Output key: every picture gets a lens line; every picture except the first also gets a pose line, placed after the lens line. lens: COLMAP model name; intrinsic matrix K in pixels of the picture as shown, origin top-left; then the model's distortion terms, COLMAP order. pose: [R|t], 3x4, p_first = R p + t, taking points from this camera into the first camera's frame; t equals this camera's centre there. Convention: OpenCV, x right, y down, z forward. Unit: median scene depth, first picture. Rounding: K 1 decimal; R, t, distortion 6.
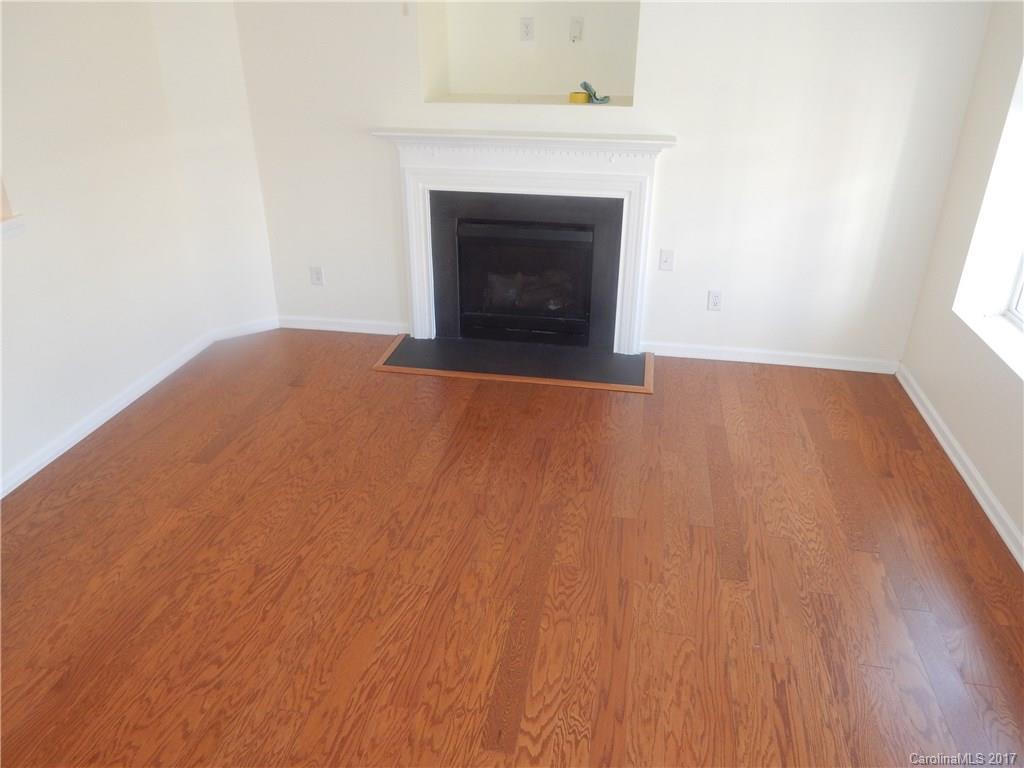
lens RADIAL K [[733.2, 0, 510.7], [0, 733.2, 387.1], [0, 0, 1]] dist [-0.034305, 0.016809]
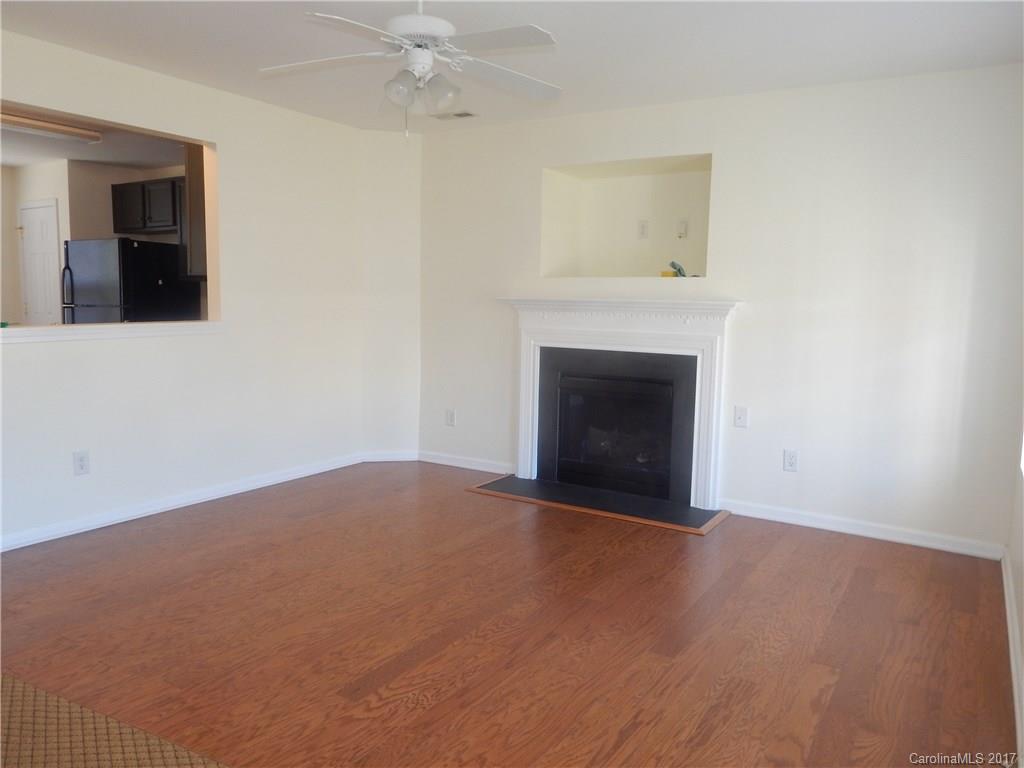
lens RADIAL K [[733.2, 0, 508.7], [0, 733.2, 378.5], [0, 0, 1]] dist [-0.034305, 0.016809]
pose [[0.929060, 0.060879, -0.364885, 0.300570], [-0.187170, 0.928154, -0.321712, 0.182882], [0.319084, 0.367185, 0.873705, -0.036730]]
